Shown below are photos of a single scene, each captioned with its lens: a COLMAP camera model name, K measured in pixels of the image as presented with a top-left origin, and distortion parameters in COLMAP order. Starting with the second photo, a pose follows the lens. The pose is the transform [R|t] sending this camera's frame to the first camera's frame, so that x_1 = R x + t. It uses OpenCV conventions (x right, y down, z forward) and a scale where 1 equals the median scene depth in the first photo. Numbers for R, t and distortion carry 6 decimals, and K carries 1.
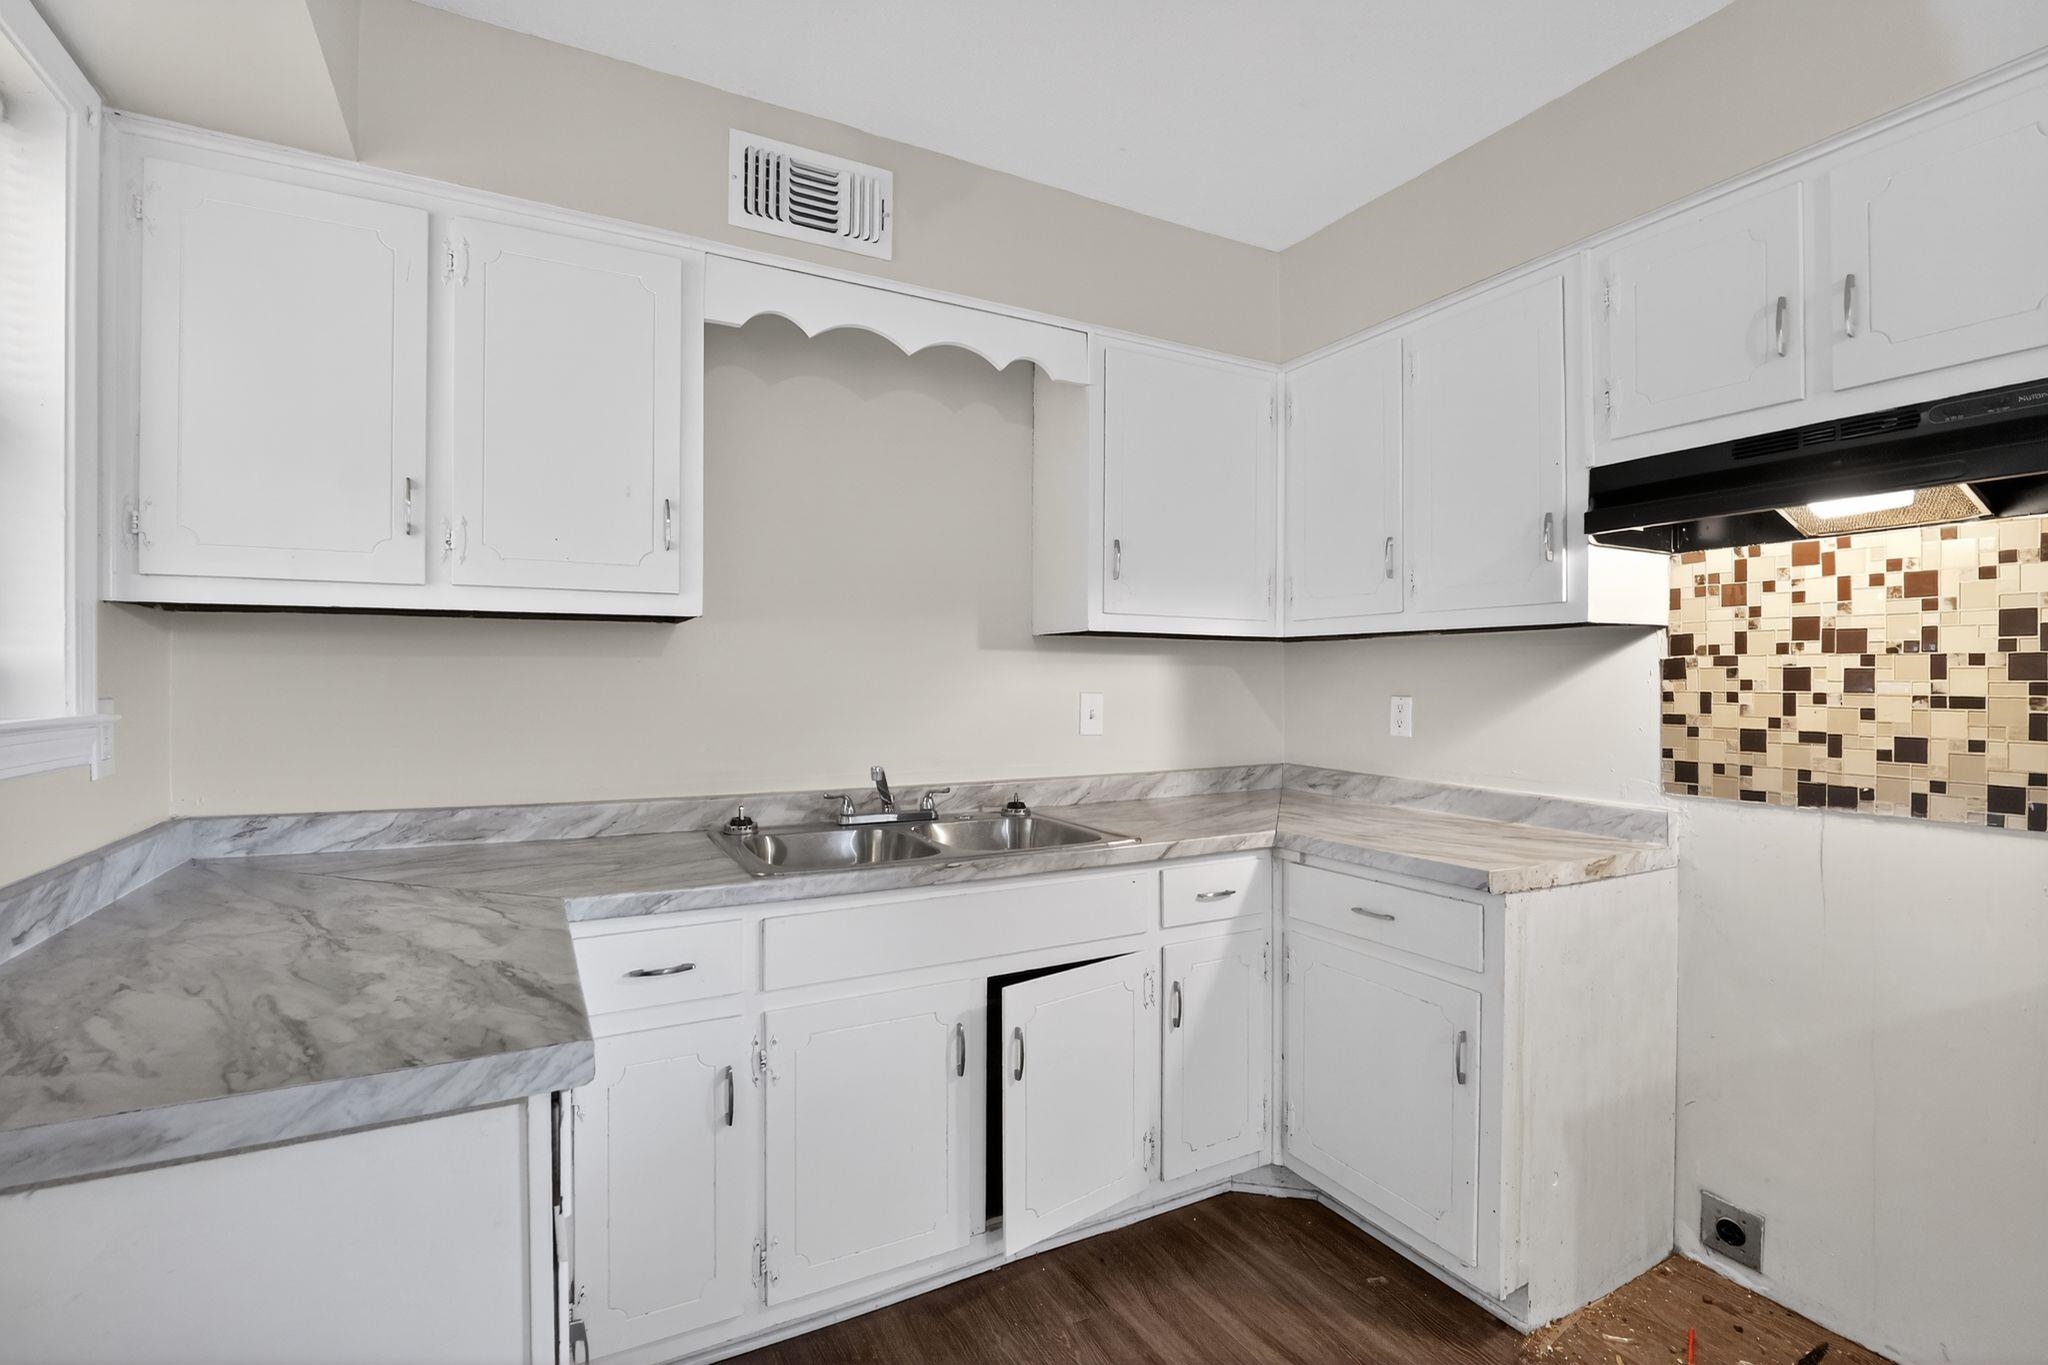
lens RADIAL K [[916.1, 0, 1026.8], [0, 916.1, 681.3], [0, 0, 1]] dist [-0.014839, 0.000518]
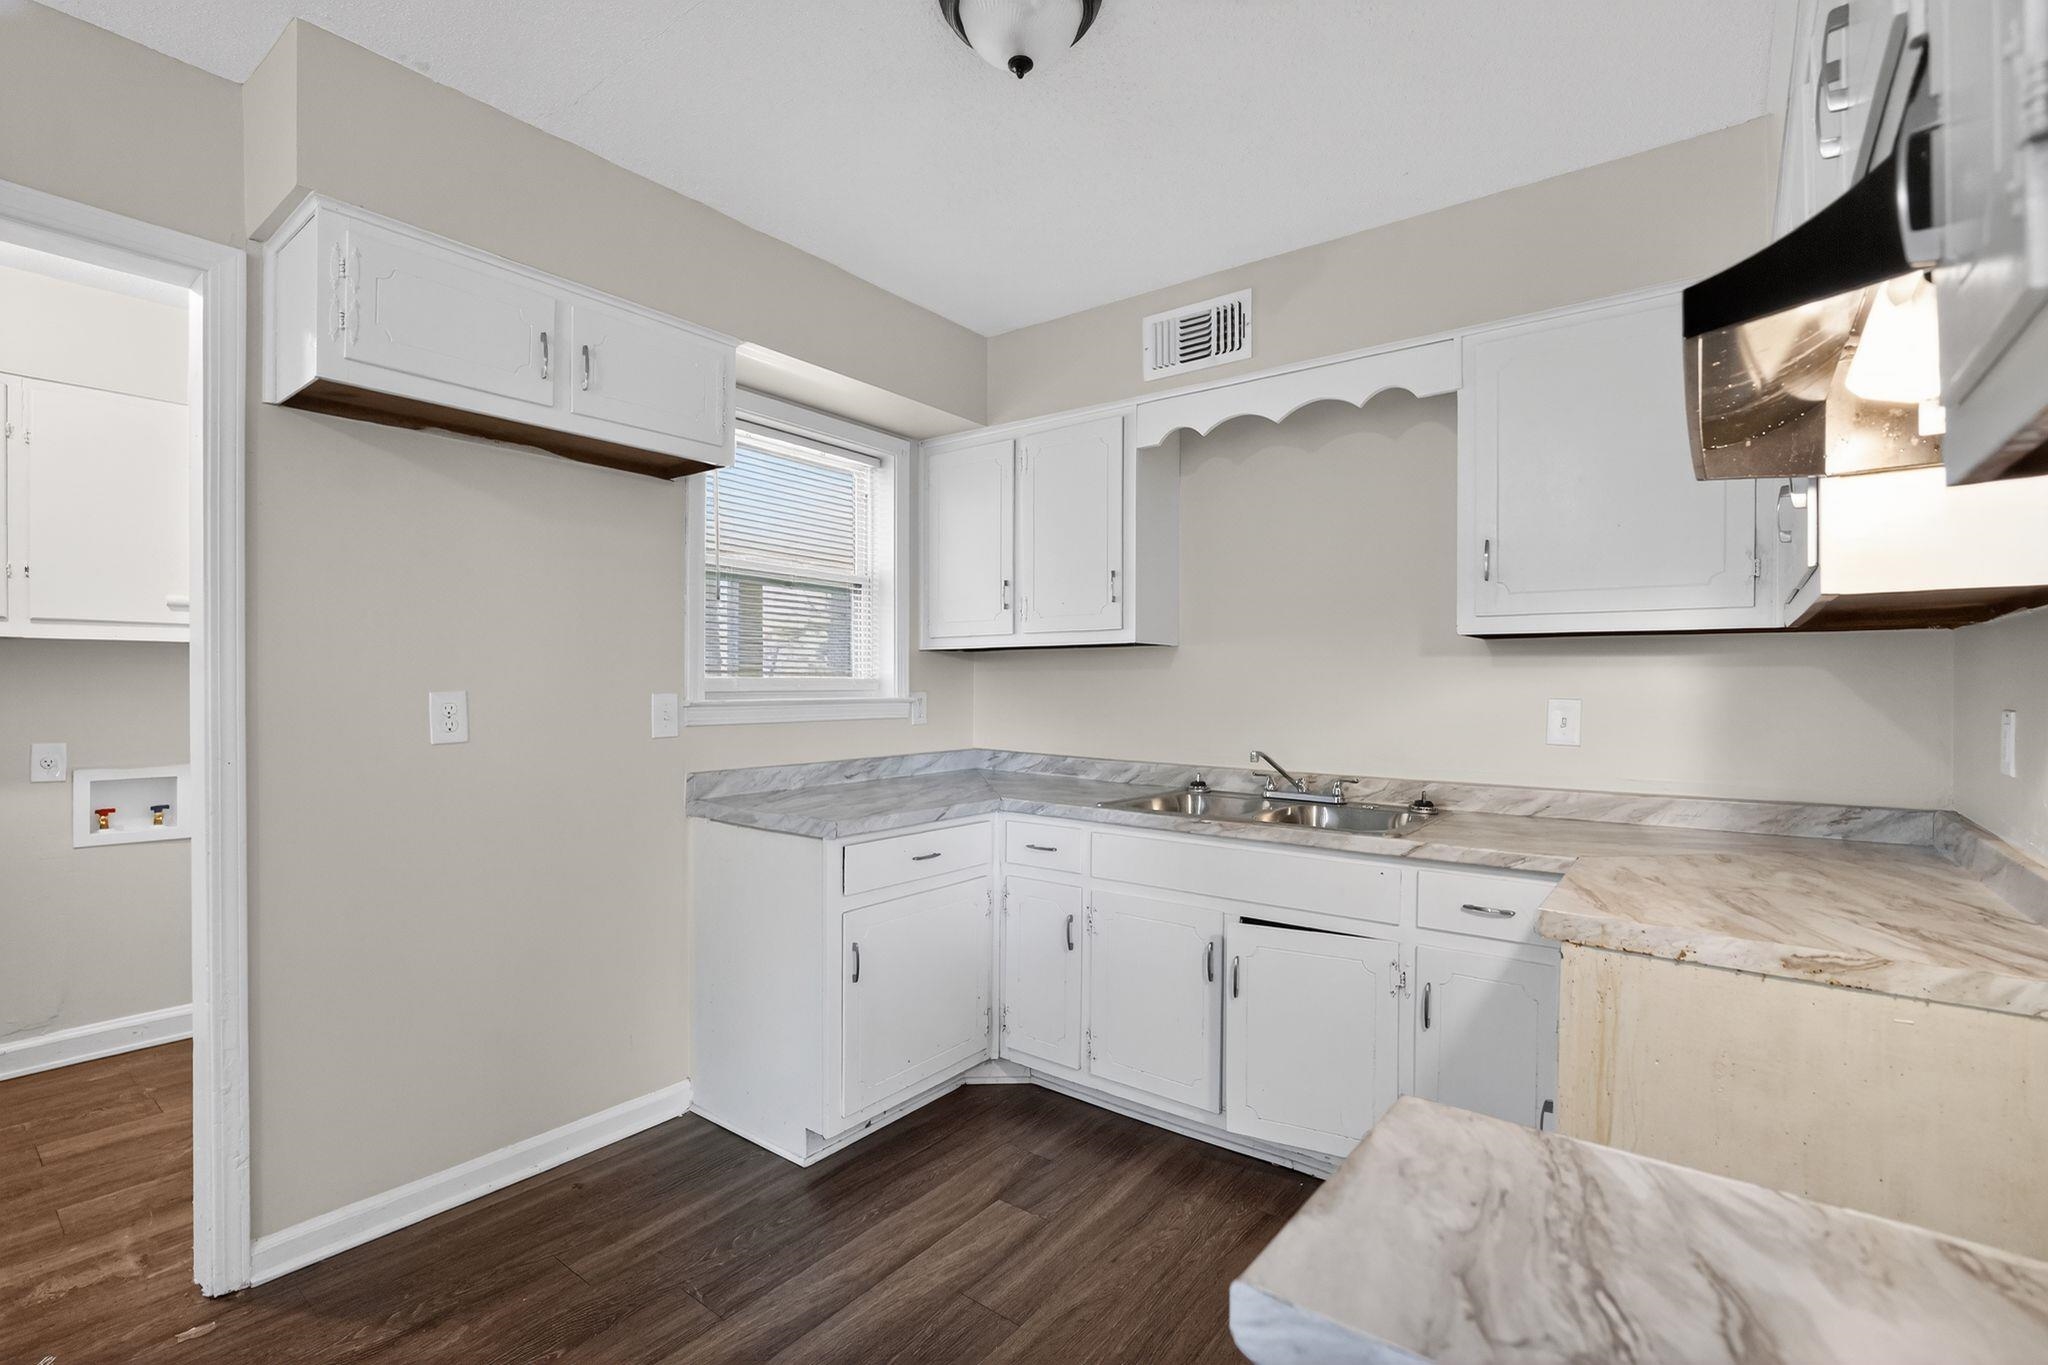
lens RADIAL K [[916.1, 0, 1016.6], [0, 916.1, 684.1], [0, 0, 1]] dist [-0.014839, 0.000518]
pose [[0.404179, -0.000791, -0.914680, 0.943199], [-0.004289, 0.999987, -0.002760, 0.004788], [0.914670, 0.005038, 0.404170, 0.189723]]
